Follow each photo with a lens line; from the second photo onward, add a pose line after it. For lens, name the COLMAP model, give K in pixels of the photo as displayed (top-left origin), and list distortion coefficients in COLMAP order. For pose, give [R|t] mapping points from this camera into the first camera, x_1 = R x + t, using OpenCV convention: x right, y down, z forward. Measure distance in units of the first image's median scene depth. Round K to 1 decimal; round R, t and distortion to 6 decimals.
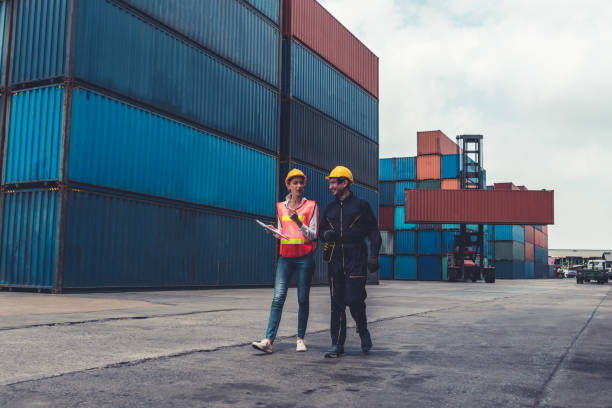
lens RADIAL K [[632.0, 0, 306.0], [0, 632.0, 204.0], [0, 0, 1]] dist [-0.017520, -0.017082]
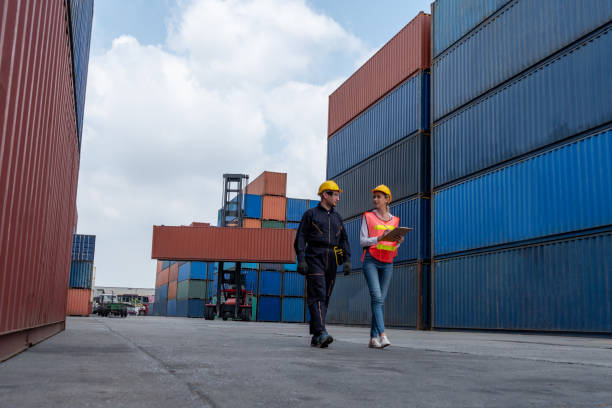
lens RADIAL K [[632.0, 0, 306.0], [0, 632.0, 204.0], [0, 0, 1]] dist [-0.017520, -0.017082]
pose [[0.713247, 0.128503, 0.689033, -1.031546], [-0.089255, 0.991699, -0.092557, 0.057698], [-0.695207, 0.004516, 0.718796, 0.545294]]
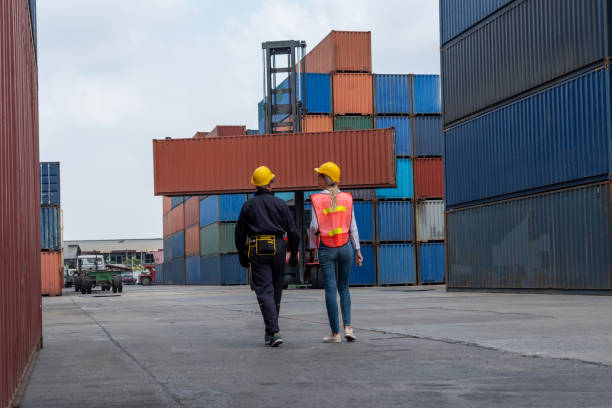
lens RADIAL K [[1086.7, 0, 306.0], [0, 1086.7, 204.0], [0, 0, 1]] dist [-0.000939, 0.162649]
pose [[0.780655, 0.001103, 0.624961, -1.045616], [-0.023228, 0.999359, 0.027250, 0.040908], [-0.624530, -0.035790, 0.780180, 0.535186]]
